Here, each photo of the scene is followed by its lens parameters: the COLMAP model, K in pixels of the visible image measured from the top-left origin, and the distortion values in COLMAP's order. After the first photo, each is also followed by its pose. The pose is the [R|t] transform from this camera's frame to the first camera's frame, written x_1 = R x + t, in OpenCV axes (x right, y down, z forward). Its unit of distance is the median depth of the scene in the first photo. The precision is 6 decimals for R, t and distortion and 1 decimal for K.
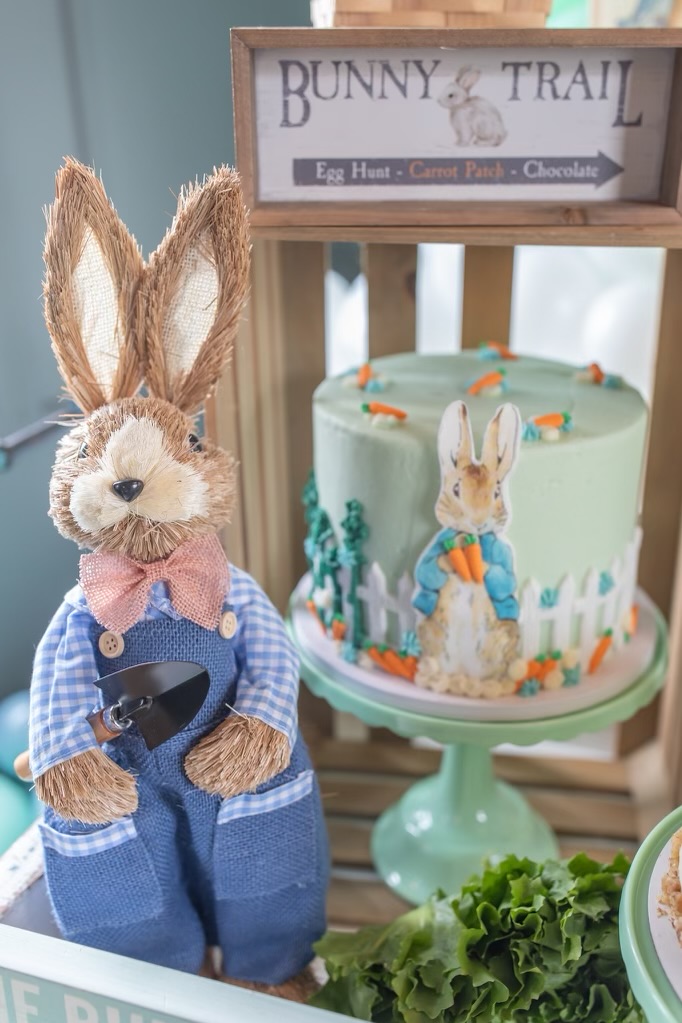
lens RADIAL K [[1081.2, 0, 345.2], [0, 1081.2, 494.1], [0, 0, 1]] dist [0.023491, 0.024033]
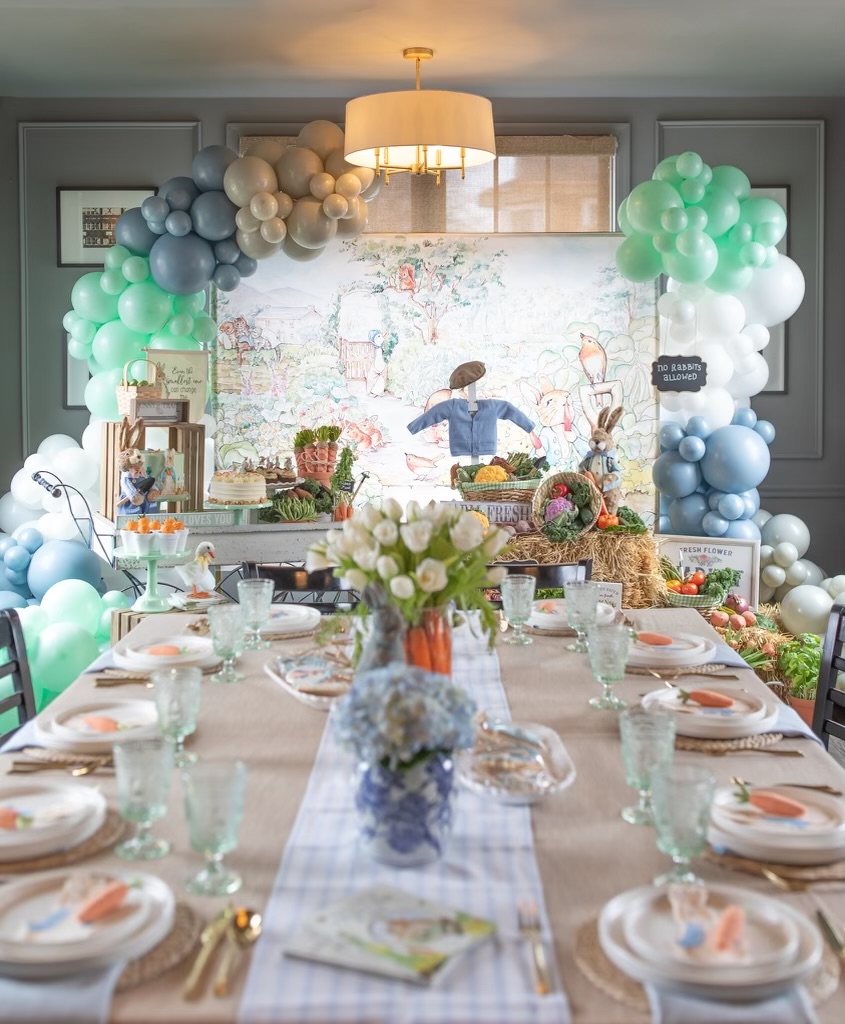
lens RADIAL K [[1249.2, 0, 428.8], [0, 1249.2, 403.0], [0, 0, 1]] dist [0.021676, -0.003800]
pose [[0.685559, 0.003927, 0.728006, -4.557142], [0.245145, 0.940342, -0.235924, 1.932875], [-0.685501, 0.340207, 0.643698, -5.386825]]
